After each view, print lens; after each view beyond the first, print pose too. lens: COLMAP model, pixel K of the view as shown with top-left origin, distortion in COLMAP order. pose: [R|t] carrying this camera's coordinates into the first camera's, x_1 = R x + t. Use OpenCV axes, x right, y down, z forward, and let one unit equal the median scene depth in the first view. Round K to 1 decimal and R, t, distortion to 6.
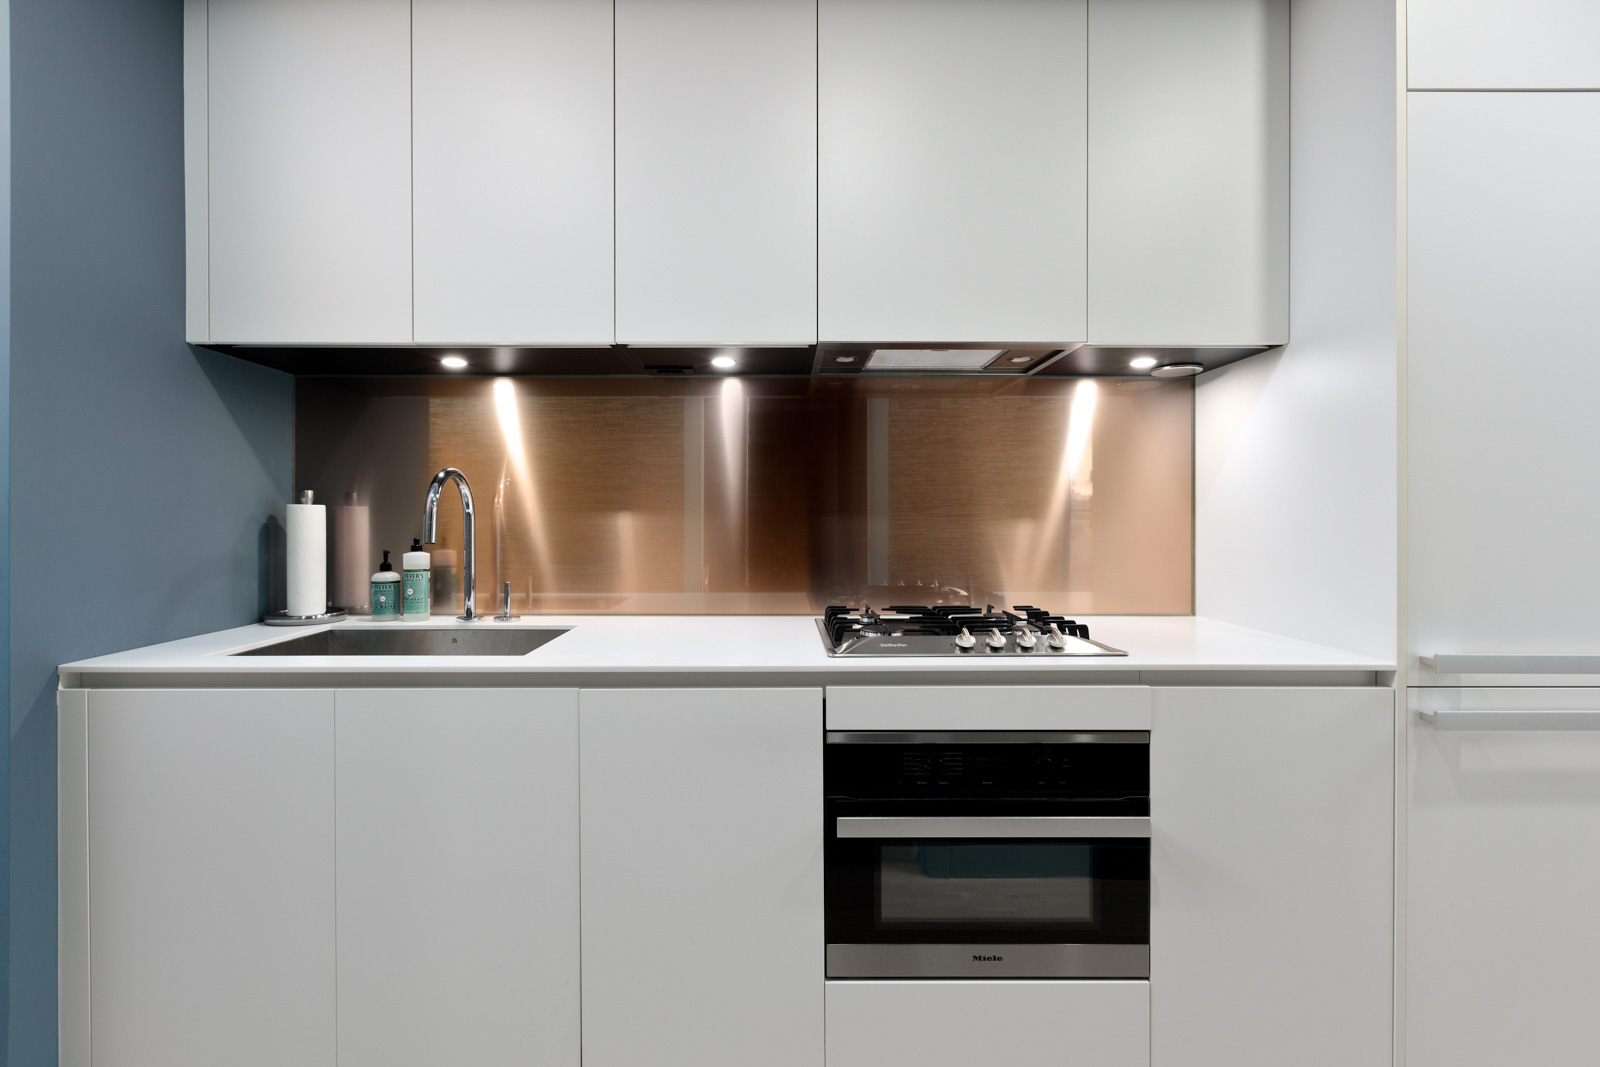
lens RADIAL K [[716.3, 0, 802.6], [0, 716.3, 523.9], [0, 0, 1]] dist [-0.000382, 0.000754]
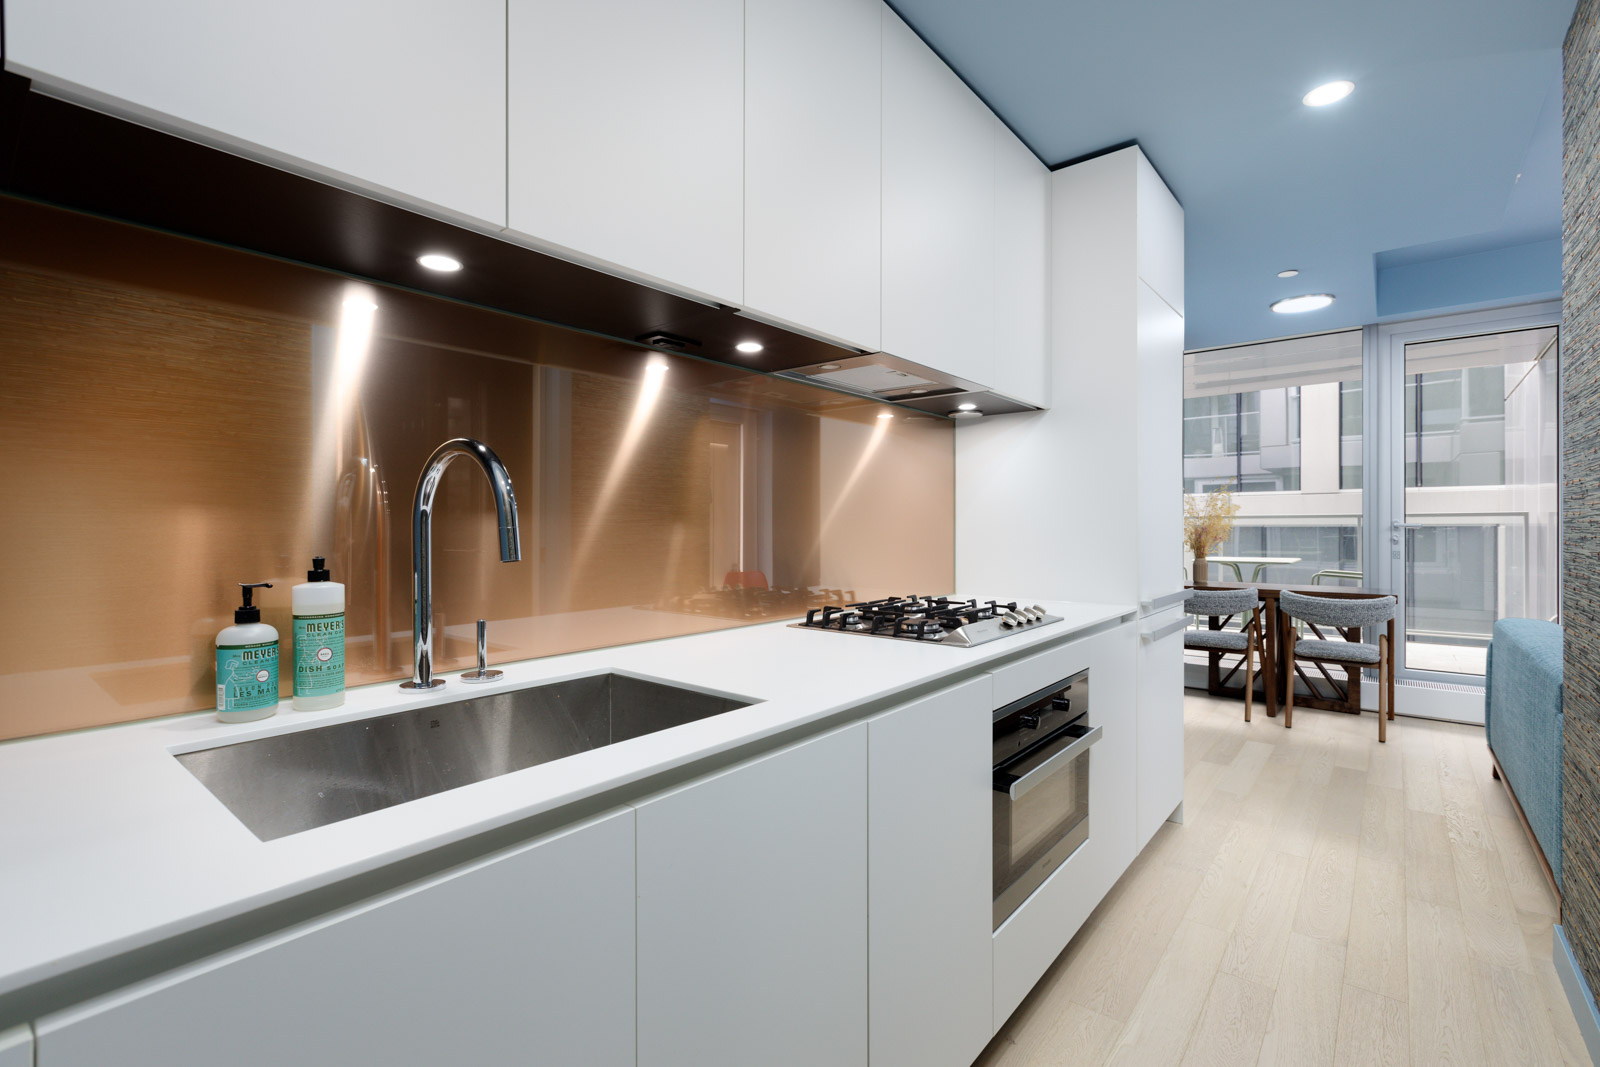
lens RADIAL K [[716.3, 0, 804.5], [0, 716.3, 532.0], [0, 0, 1]] dist [-0.000382, 0.000754]
pose [[0.644726, -0.006258, 0.764388, -0.719233], [0.006112, 0.999977, 0.003031, 0.000747], [-0.764389, 0.002718, 0.644749, 0.359289]]
